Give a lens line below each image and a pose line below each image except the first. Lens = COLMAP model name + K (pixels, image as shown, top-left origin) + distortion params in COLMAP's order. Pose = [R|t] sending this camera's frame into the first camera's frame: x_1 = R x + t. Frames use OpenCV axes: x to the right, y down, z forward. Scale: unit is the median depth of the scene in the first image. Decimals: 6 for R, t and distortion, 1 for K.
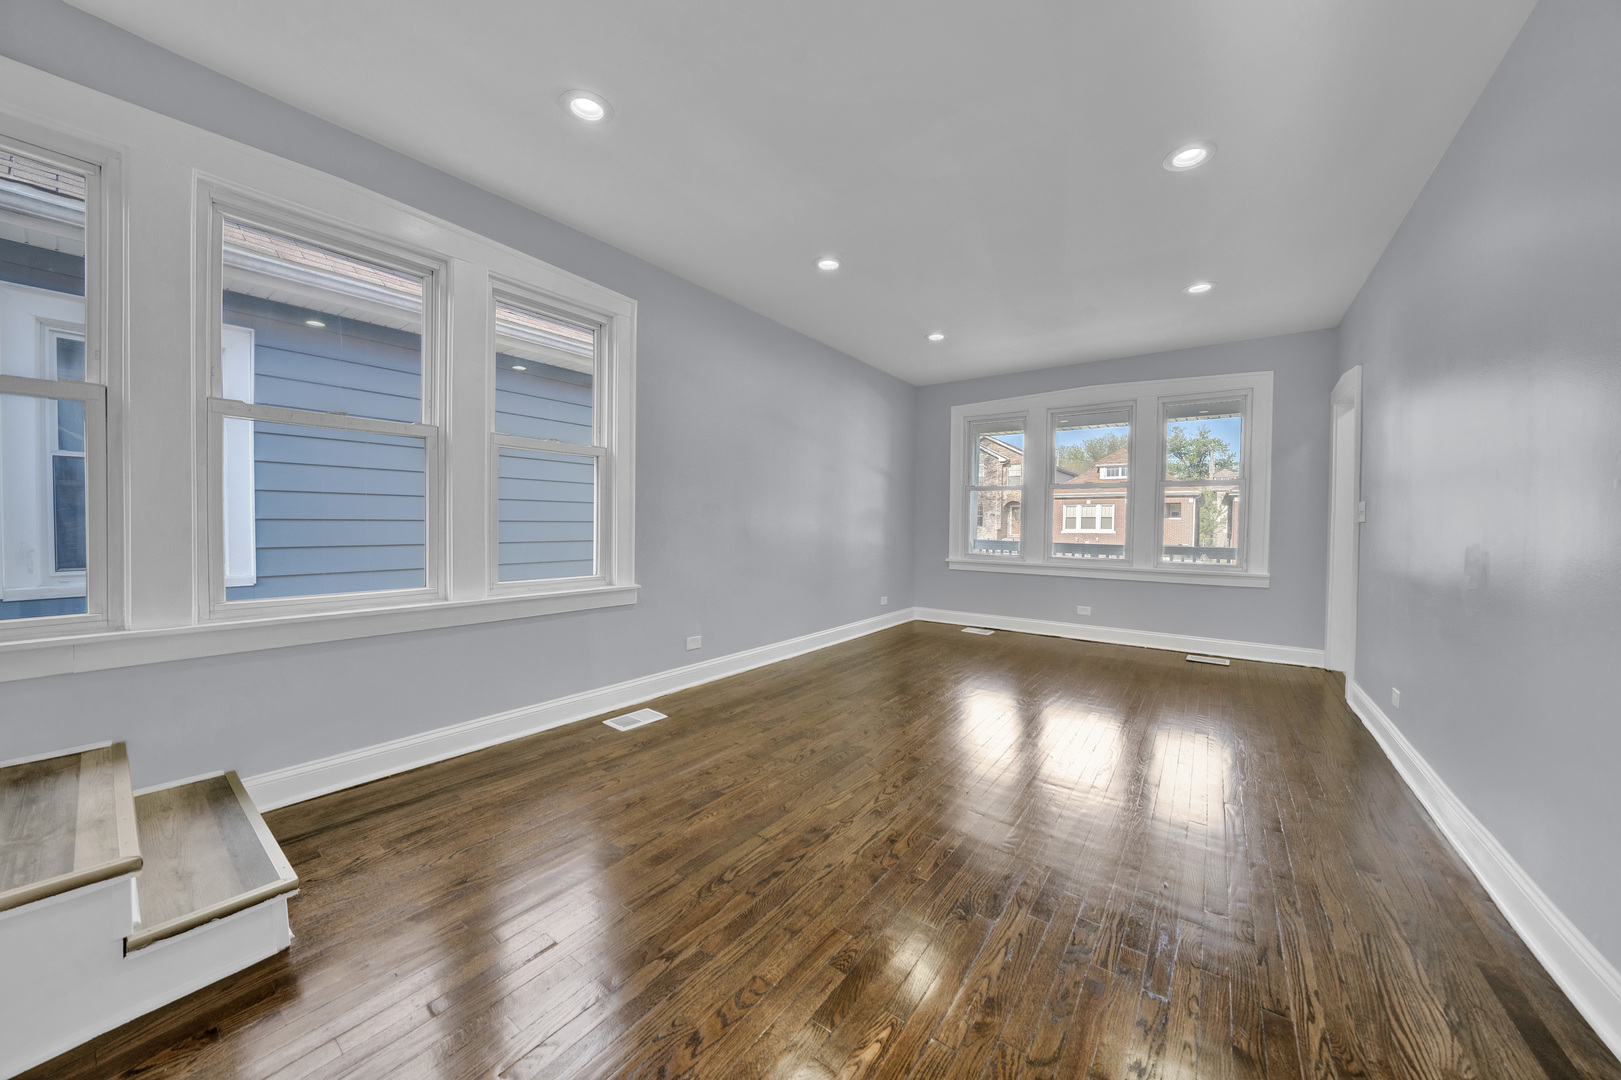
lens RADIAL K [[541.9, 0, 806.4], [0, 541.9, 532.2], [0, 0, 1]] dist [0.000100, 0.000012]
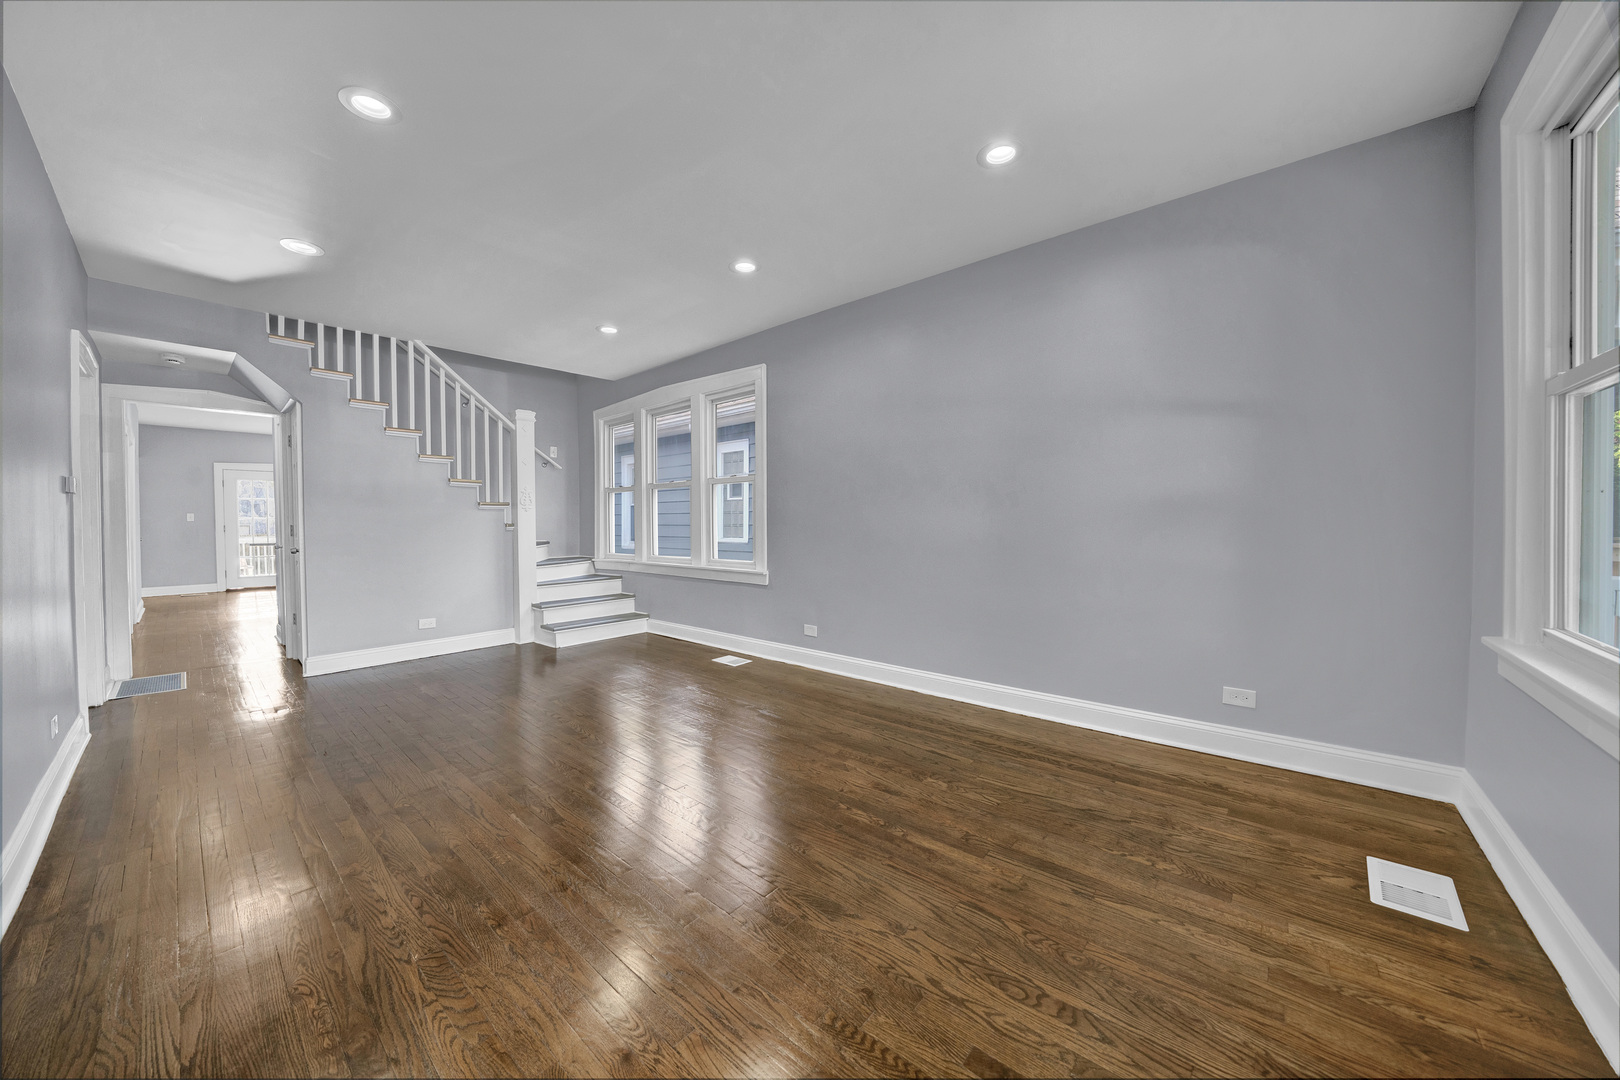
lens RADIAL K [[541.6, 0, 805.9], [0, 541.6, 532.2], [0, 0, 1]] dist [0.000100, 0.000012]
pose [[-0.069901, -0.002483, -0.997551, 1.046187], [-0.008884, 0.999959, -0.001866, 0.001938], [0.997514, 0.008732, -0.069921, 1.208713]]
